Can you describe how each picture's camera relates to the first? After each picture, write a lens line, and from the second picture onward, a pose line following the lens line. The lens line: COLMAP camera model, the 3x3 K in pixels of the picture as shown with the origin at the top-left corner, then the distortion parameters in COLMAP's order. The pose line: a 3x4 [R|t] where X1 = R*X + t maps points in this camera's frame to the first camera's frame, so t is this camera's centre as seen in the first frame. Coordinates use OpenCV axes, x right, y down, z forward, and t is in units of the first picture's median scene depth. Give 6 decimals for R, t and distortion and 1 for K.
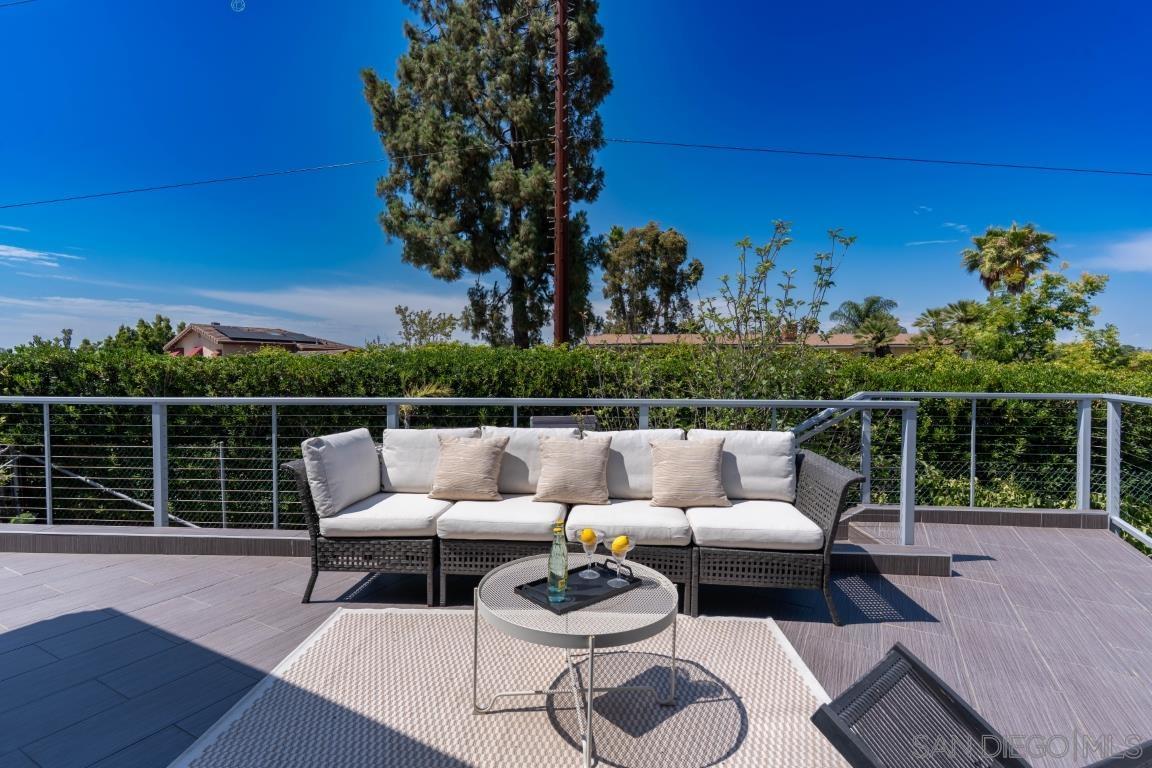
lens RADIAL K [[557.8, 0, 576.0], [0, 557.8, 384.0], [0, 0, 1]] dist [0.016711, -0.000724]
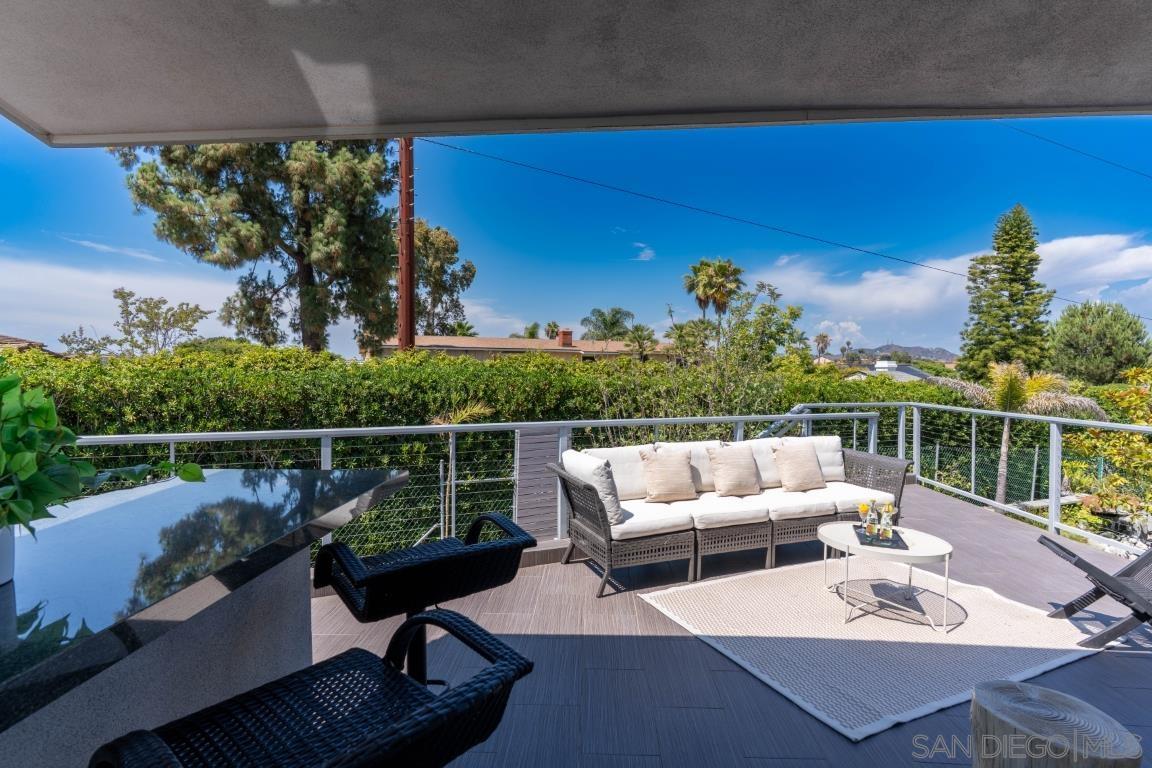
lens RADIAL K [[572.6, 0, 576.0], [0, 572.6, 384.0], [0, 0, 1]] dist [0.002518, 0.001335]
pose [[0.891205, -0.007192, 0.453543, -0.152739], [0.006003, 0.999974, 0.004061, -0.010574], [-0.453560, -0.000897, 0.891225, -0.011065]]
